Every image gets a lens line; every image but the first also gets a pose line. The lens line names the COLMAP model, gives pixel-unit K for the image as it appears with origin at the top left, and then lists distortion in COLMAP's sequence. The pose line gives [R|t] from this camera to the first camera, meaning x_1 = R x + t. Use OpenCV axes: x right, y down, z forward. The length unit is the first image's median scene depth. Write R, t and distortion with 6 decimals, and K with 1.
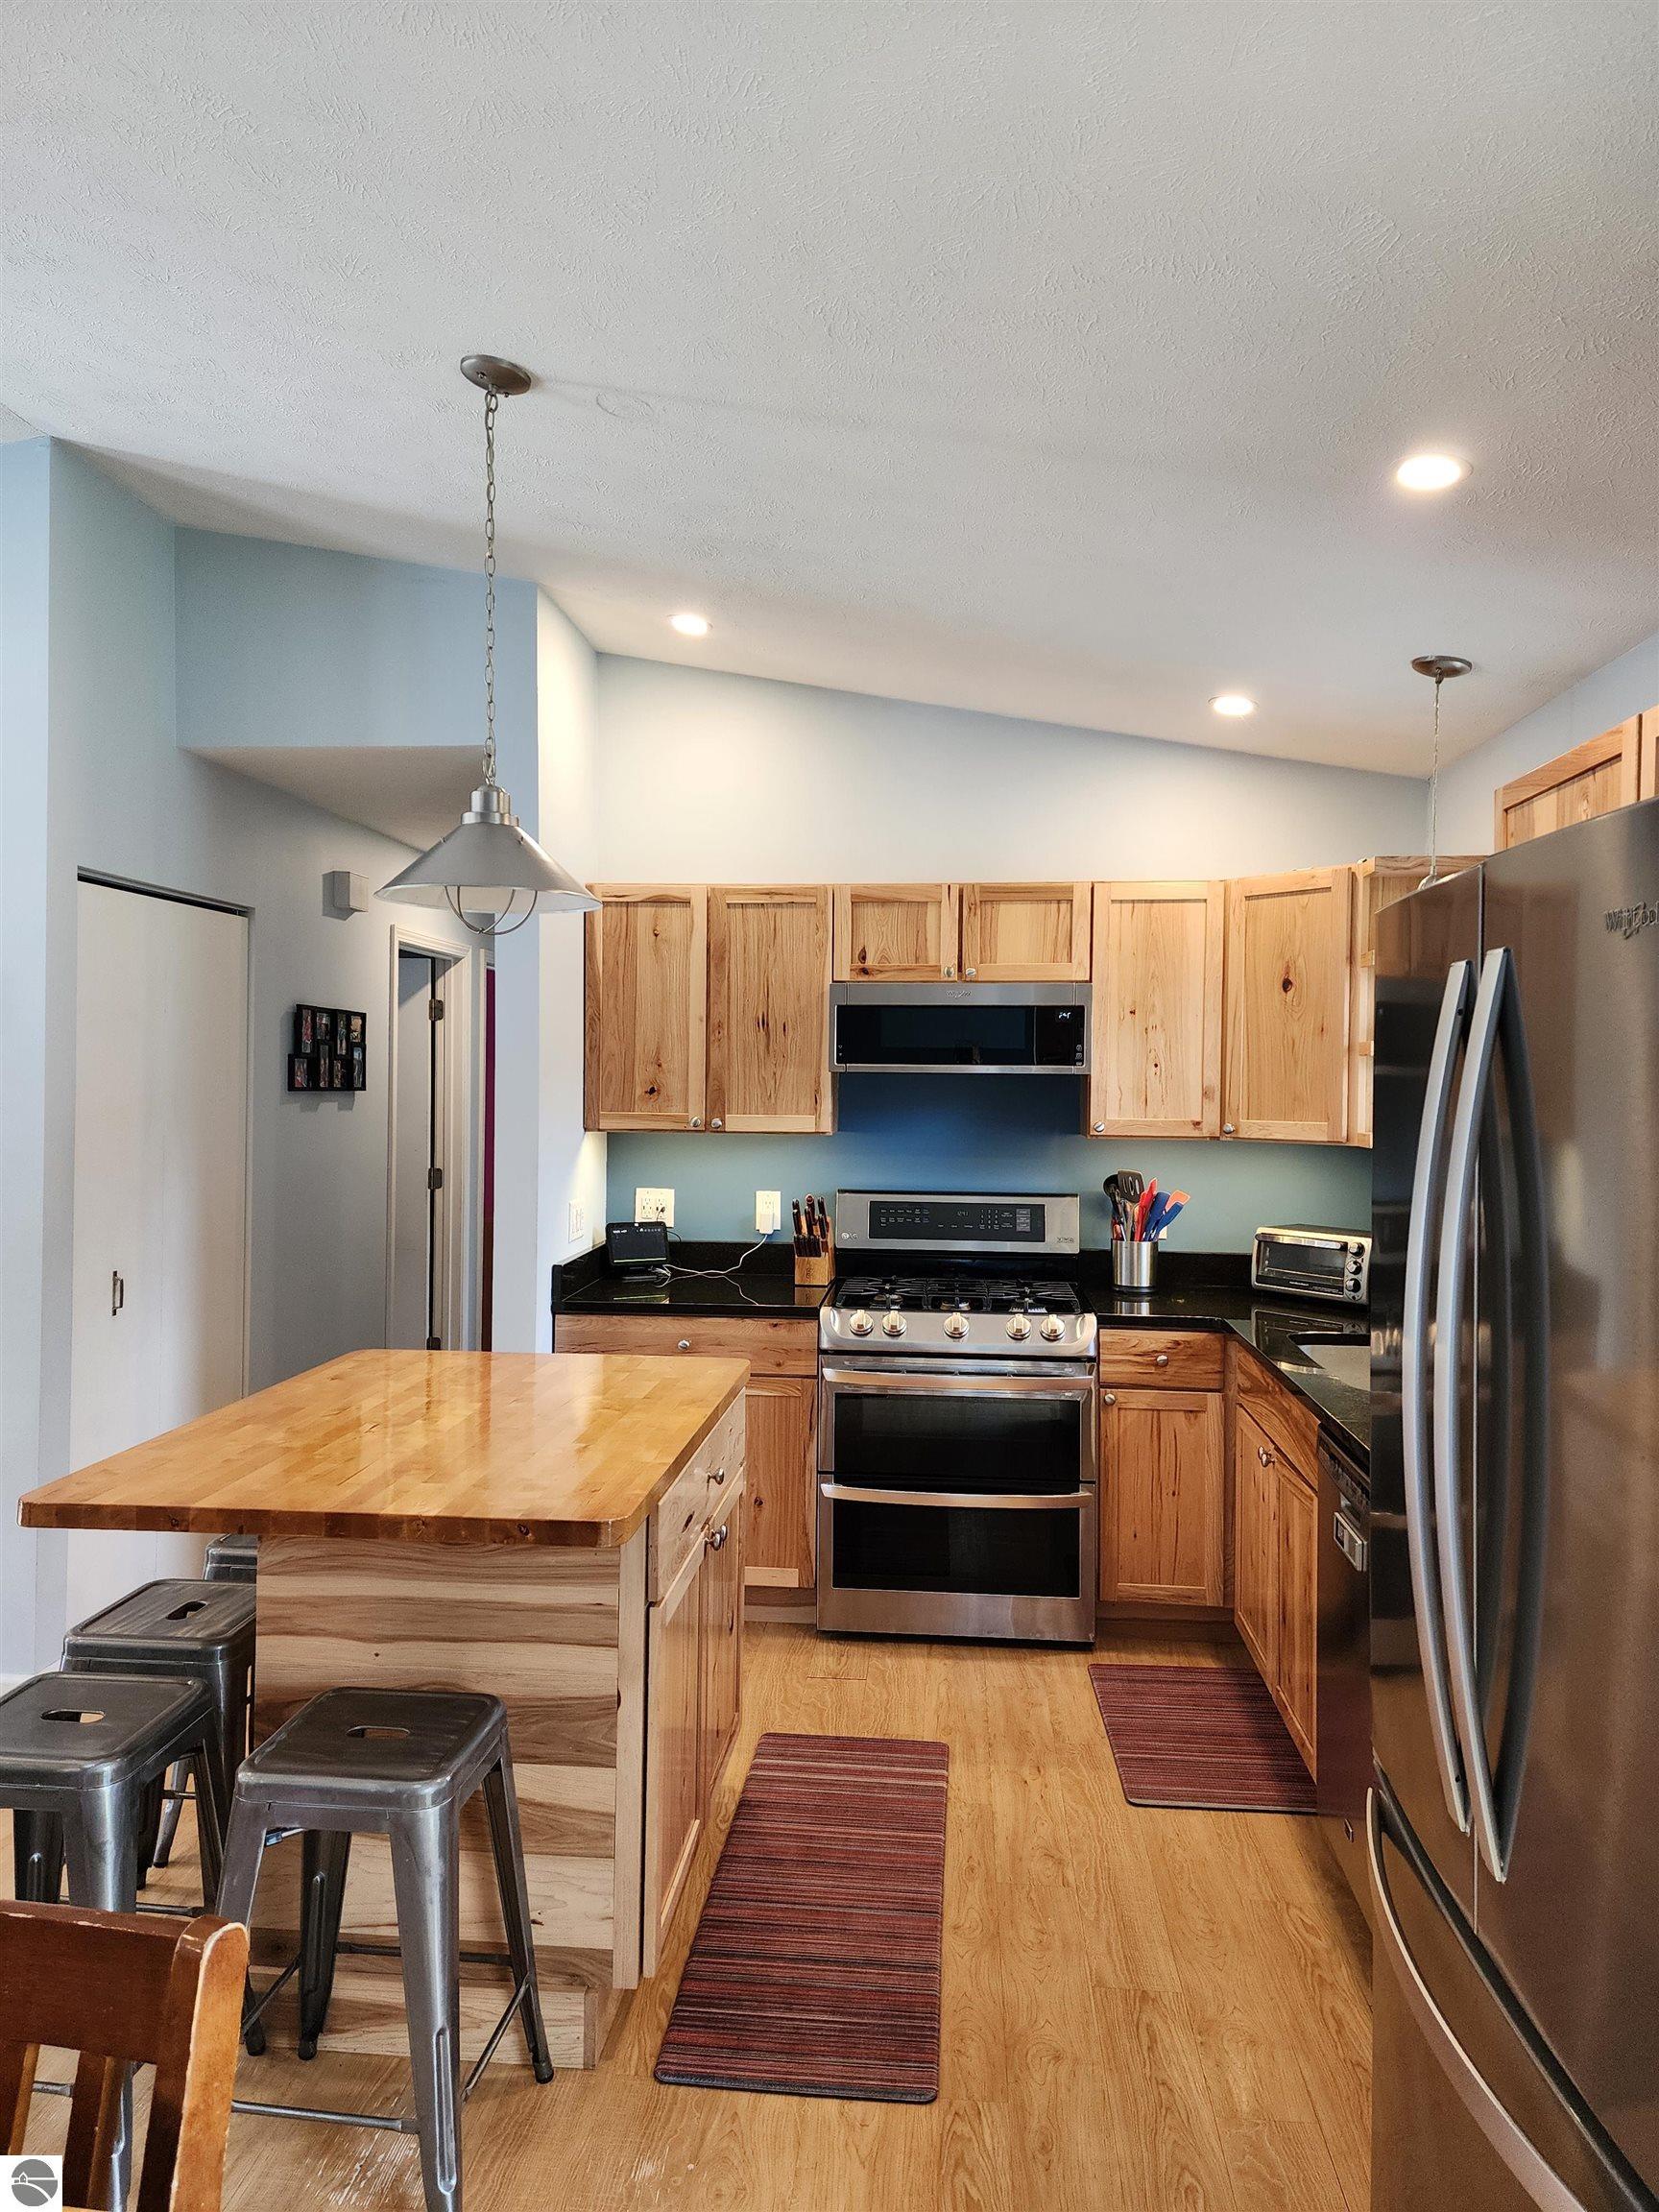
lens RADIAL K [[1472.0, 0, 815.2], [0, 1472.0, 1084.5], [0, 0, 1]] dist [0.079178, -0.065905]
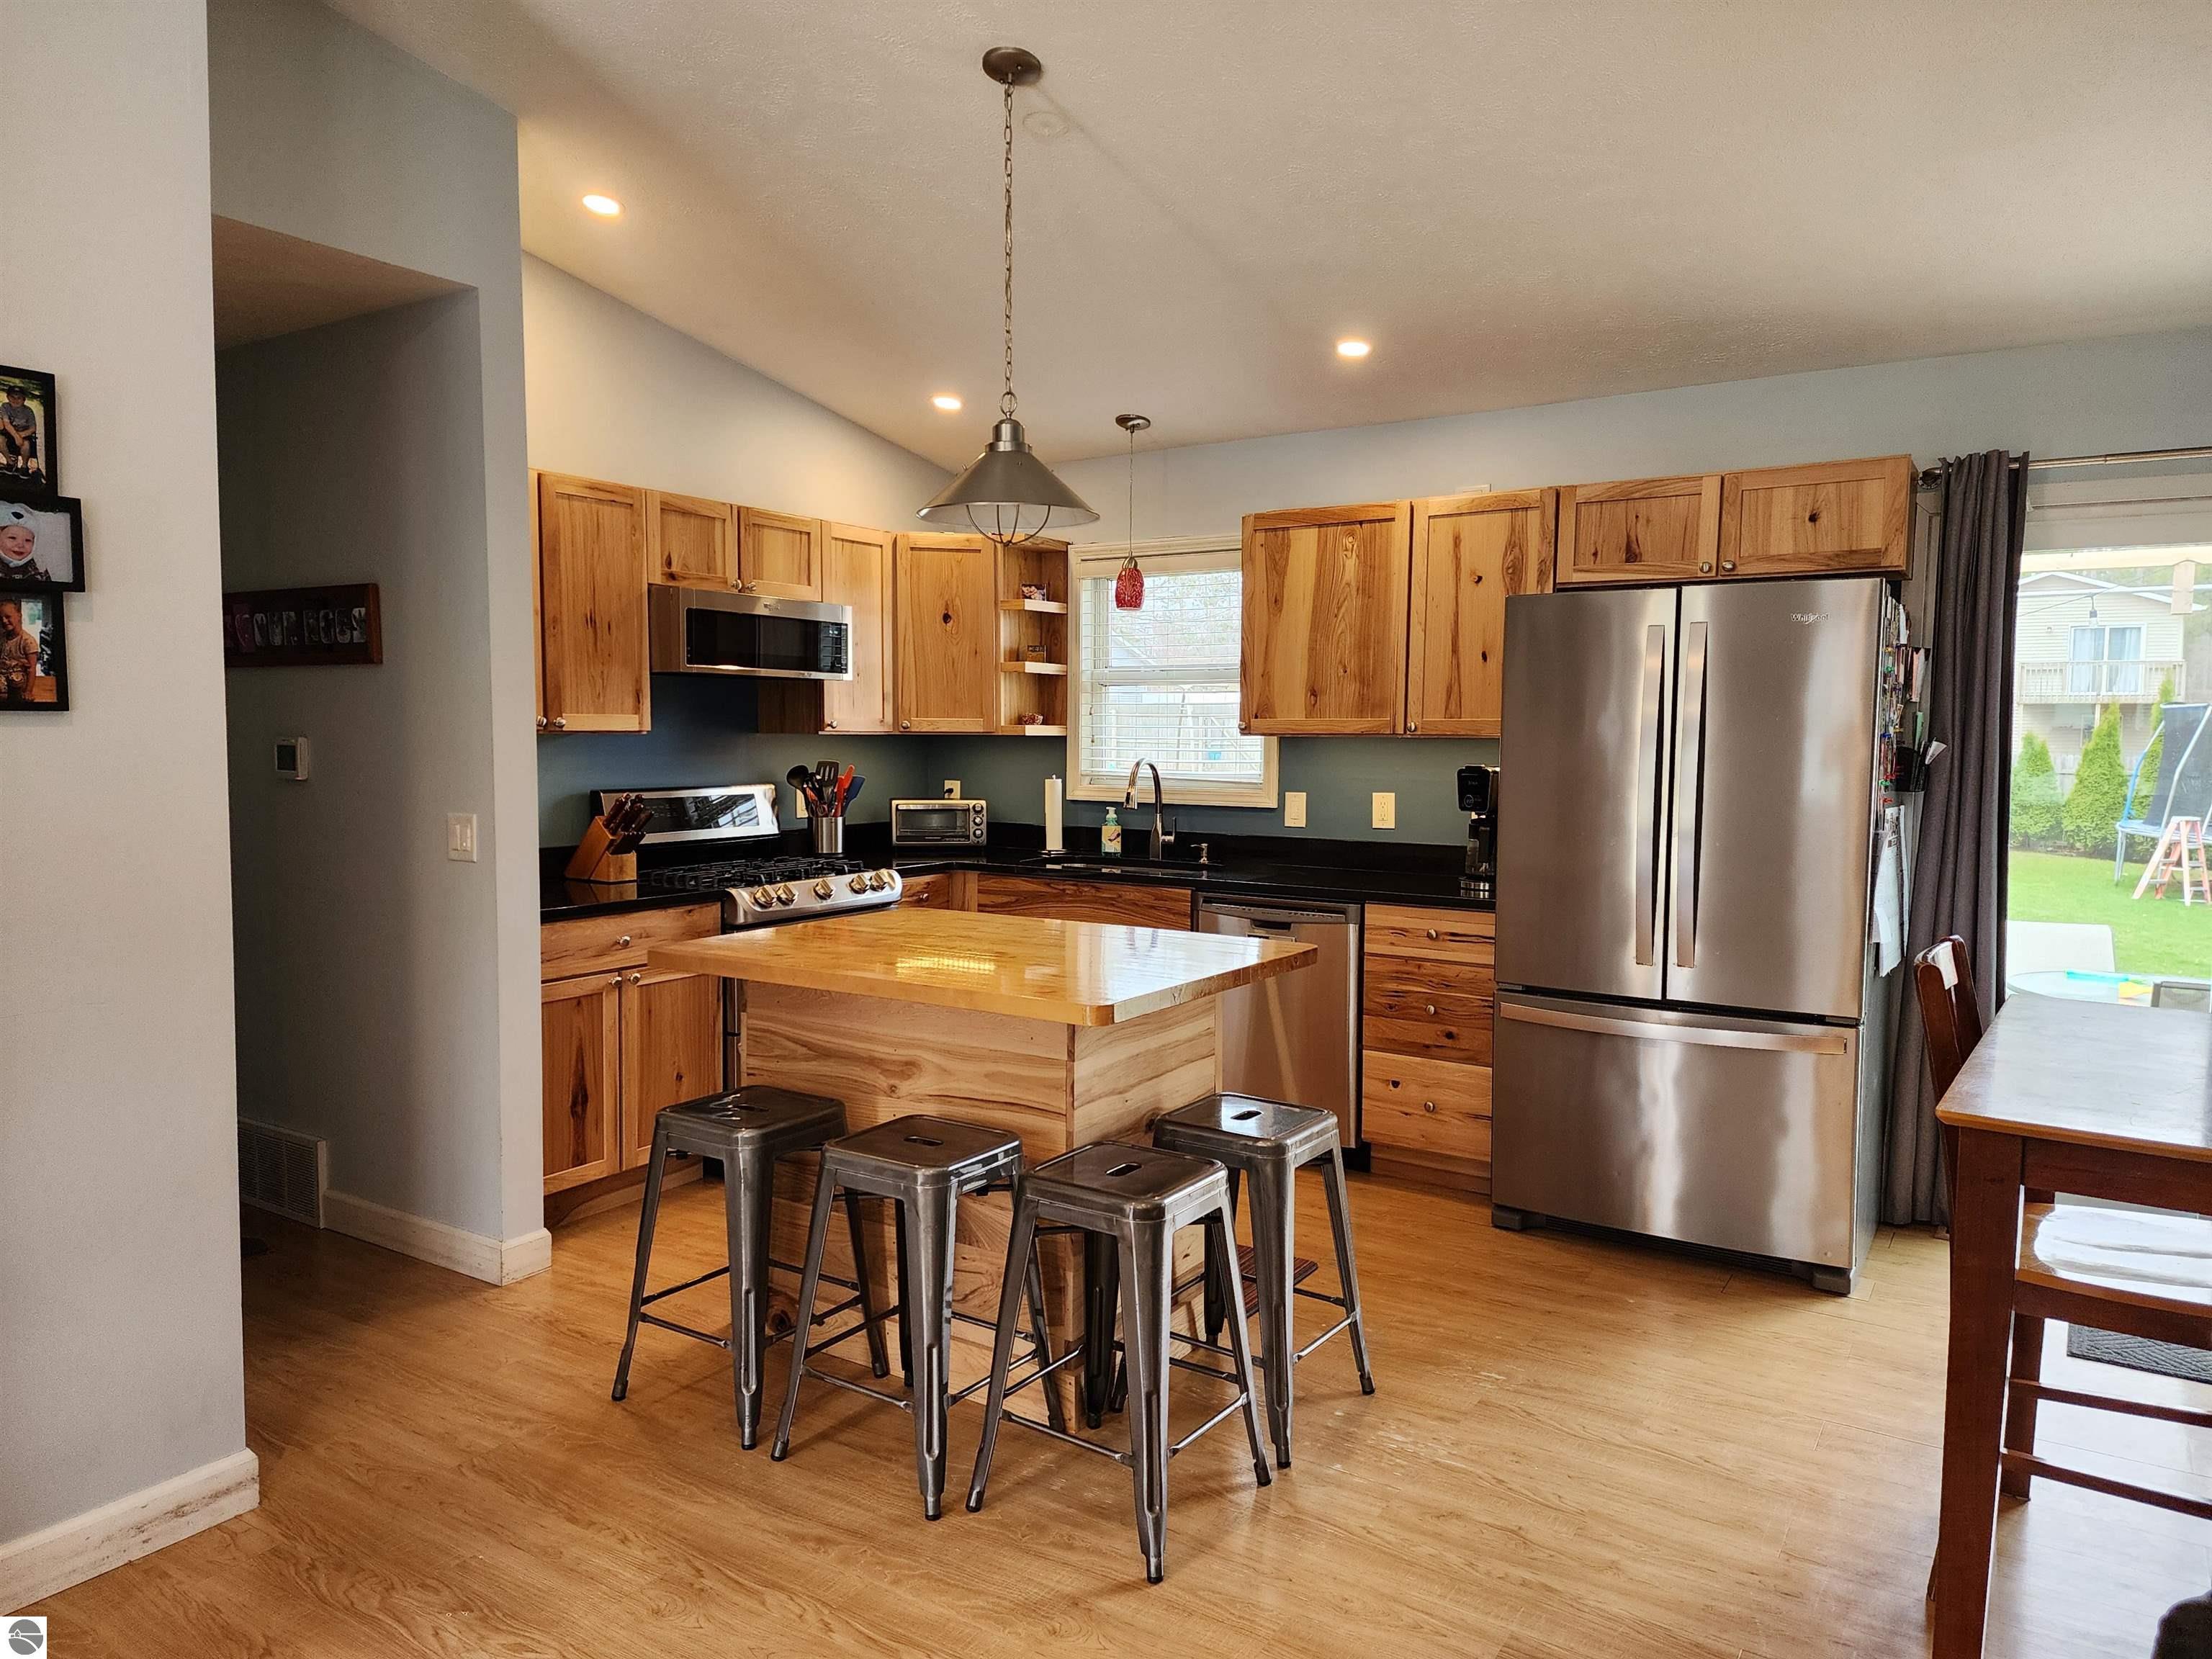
lens RADIAL K [[1472.0, 0, 1106.0], [0, 1472.0, 829.5], [0, 0, 1]] dist [0.079178, -0.065905]
pose [[0.465198, -0.065690, 0.882766, -0.807258], [-0.000563, 0.997221, 0.074504, 0.025033], [-0.885207, -0.035156, 0.463868, 0.236395]]
